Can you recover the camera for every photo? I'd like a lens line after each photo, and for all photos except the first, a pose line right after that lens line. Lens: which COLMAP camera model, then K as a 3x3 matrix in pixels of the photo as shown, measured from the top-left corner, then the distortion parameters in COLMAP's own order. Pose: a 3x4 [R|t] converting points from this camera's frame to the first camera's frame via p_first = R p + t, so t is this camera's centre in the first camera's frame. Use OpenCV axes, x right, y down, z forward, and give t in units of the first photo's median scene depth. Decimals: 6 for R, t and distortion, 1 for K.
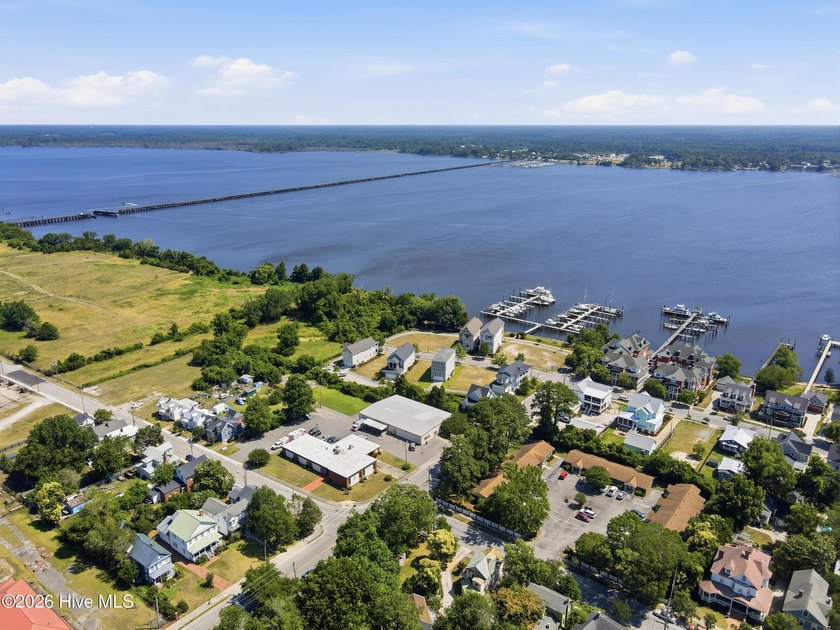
lens RADIAL K [[617.3, 0, 417.8], [0, 617.3, 311.9], [0, 0, 1]] dist [-0.011700, 0.034033]
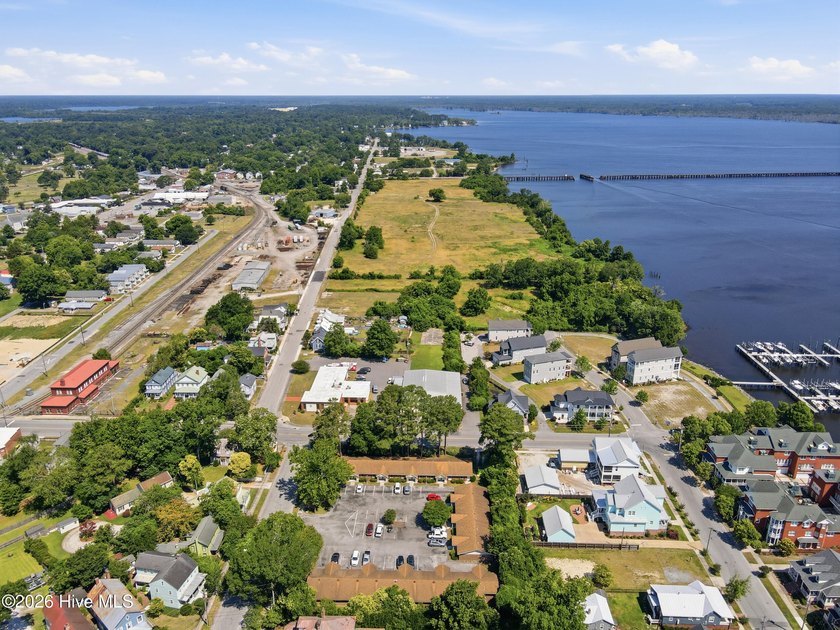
lens RADIAL K [[617.3, 0, 424.2], [0, 617.3, 317.7], [0, 0, 1]] dist [-0.011700, 0.034033]
pose [[0.592193, 0.275446, -0.757256, 0.677875], [-0.235484, 0.957895, 0.164273, -0.102491], [0.770620, 0.081040, 0.632121, 0.333902]]
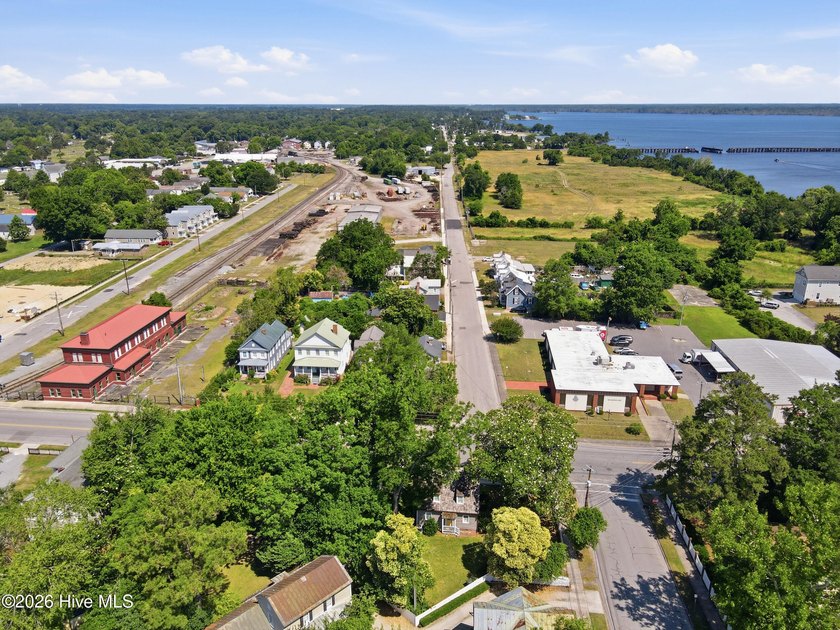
lens RADIAL K [[617.3, 0, 417.7], [0, 617.3, 316.7], [0, 0, 1]] dist [-0.011700, 0.034033]
pose [[0.533208, 0.272473, -0.800904, 0.197160], [-0.245200, 0.955851, 0.161943, 0.113403], [0.809670, 0.110032, 0.576478, 0.440390]]
